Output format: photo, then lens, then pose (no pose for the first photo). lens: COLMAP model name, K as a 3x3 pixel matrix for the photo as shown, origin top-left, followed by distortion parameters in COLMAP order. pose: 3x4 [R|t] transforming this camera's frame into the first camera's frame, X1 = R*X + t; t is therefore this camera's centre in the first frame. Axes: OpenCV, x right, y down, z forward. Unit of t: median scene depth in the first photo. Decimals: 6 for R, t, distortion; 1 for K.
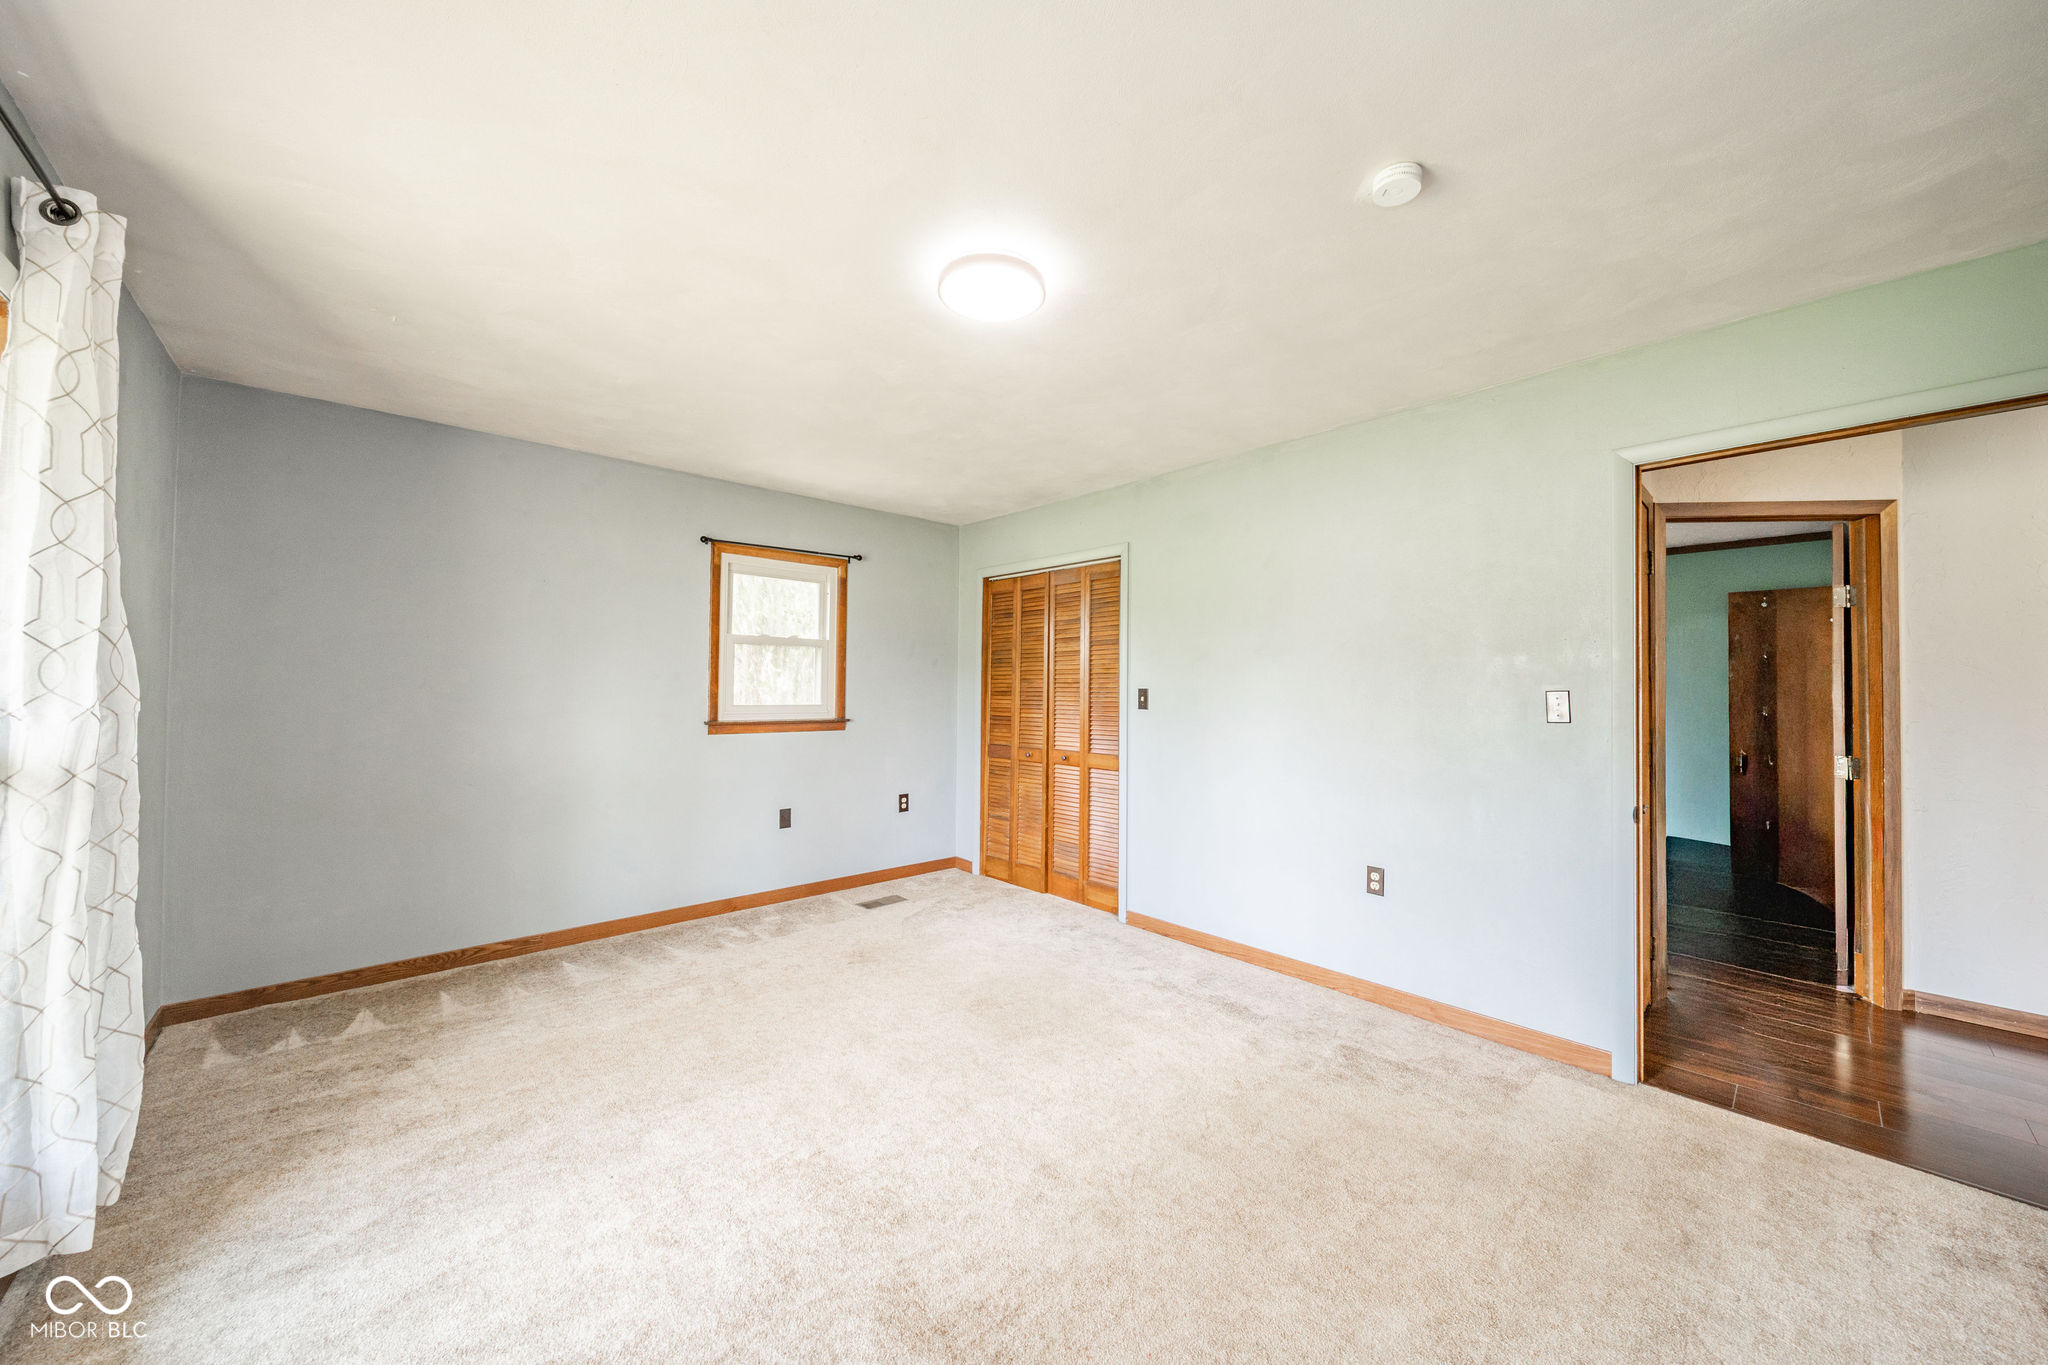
lens RADIAL K [[702.6, 0, 1017.8], [0, 702.6, 689.0], [0, 0, 1]] dist [-0.004432, -0.000499]
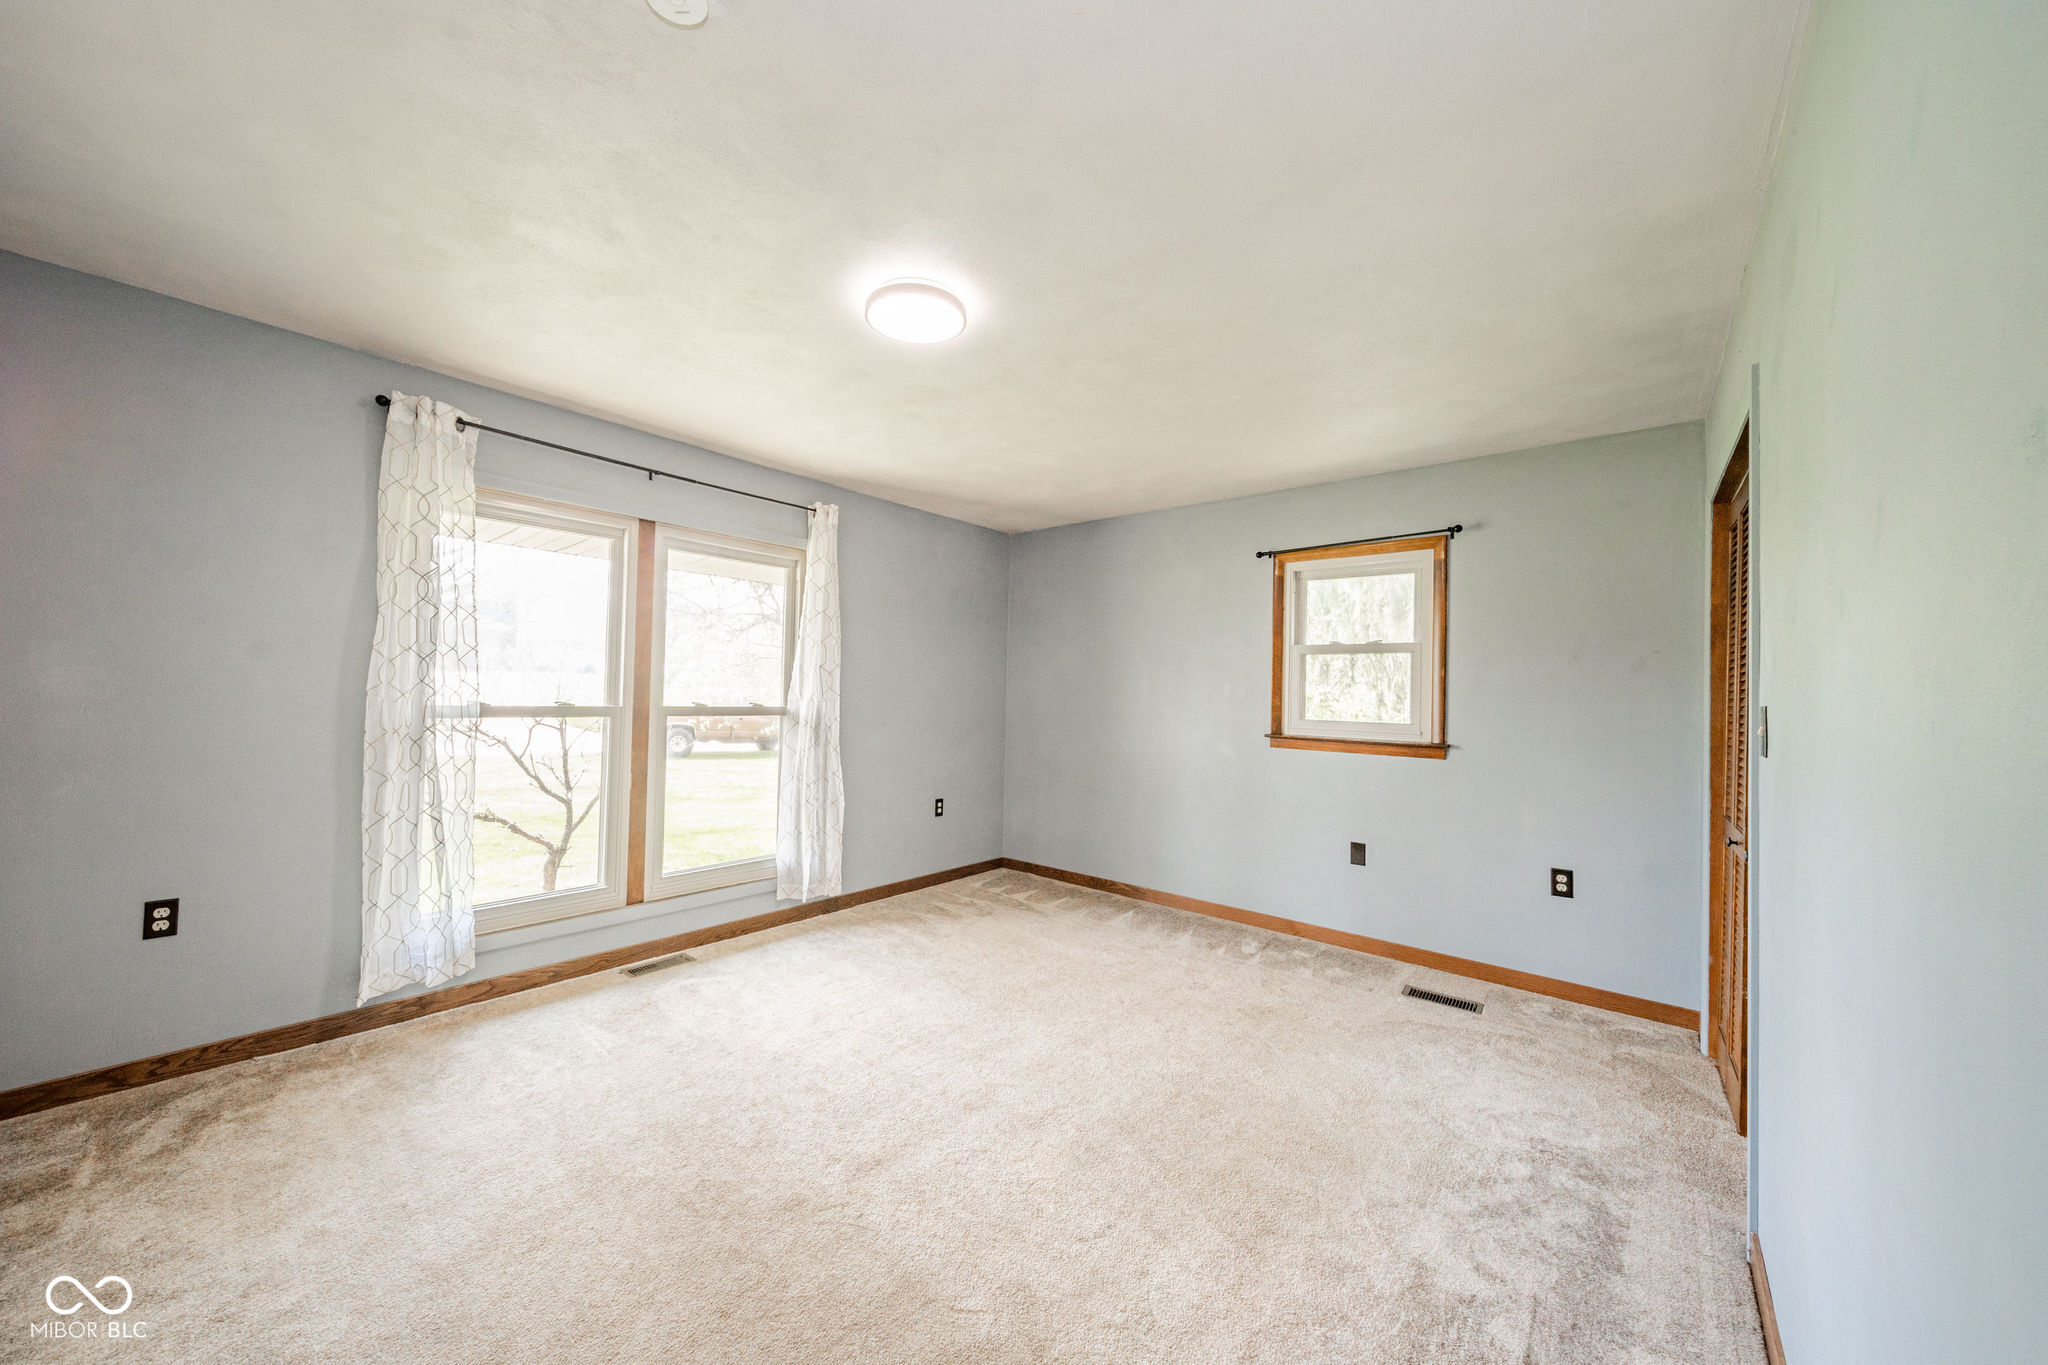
lens RADIAL K [[702.6, 0, 1017.8], [0, 702.6, 689.0], [0, 0, 1]] dist [-0.004432, -0.000499]
pose [[0.152322, -0.015227, -0.988214, 0.496266], [-0.031987, 0.999282, -0.020328, 0.015097], [0.987813, 0.034707, 0.151726, 0.488921]]
